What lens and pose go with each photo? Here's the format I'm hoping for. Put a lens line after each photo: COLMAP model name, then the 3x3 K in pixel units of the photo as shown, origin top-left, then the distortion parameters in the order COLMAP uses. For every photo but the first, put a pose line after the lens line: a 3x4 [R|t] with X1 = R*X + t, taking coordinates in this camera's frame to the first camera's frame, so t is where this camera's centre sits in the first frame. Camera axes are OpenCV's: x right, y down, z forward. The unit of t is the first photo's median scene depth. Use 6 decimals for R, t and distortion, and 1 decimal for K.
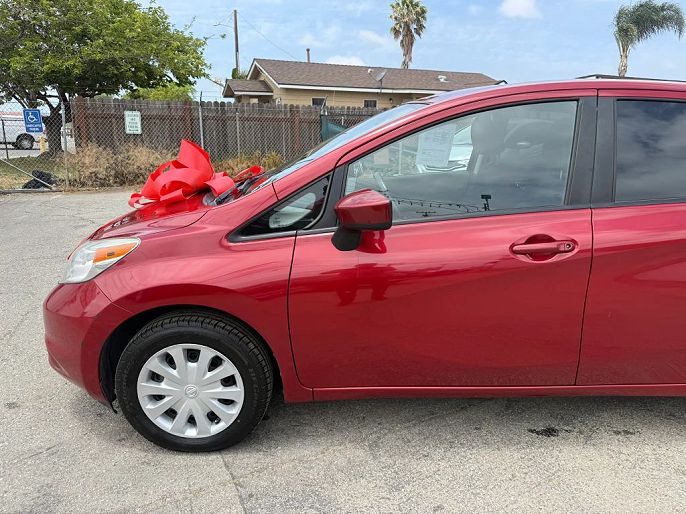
lens RADIAL K [[485.2, 0, 341.3], [0, 485.2, 257.5], [0, 0, 1]] dist [0.003202, -0.028059]
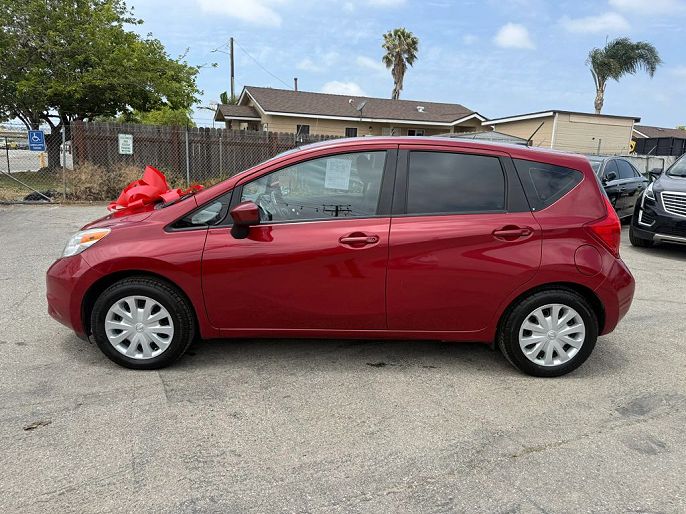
lens RADIAL K [[485.2, 0, 341.3], [0, 485.2, 257.5], [0, 0, 1]] dist [0.003202, -0.028059]
pose [[0.999675, 0.023344, 0.010232, 0.063452], [-0.022876, 0.998785, -0.043650, 0.020849], [-0.011239, 0.043402, 0.998994, -0.114904]]
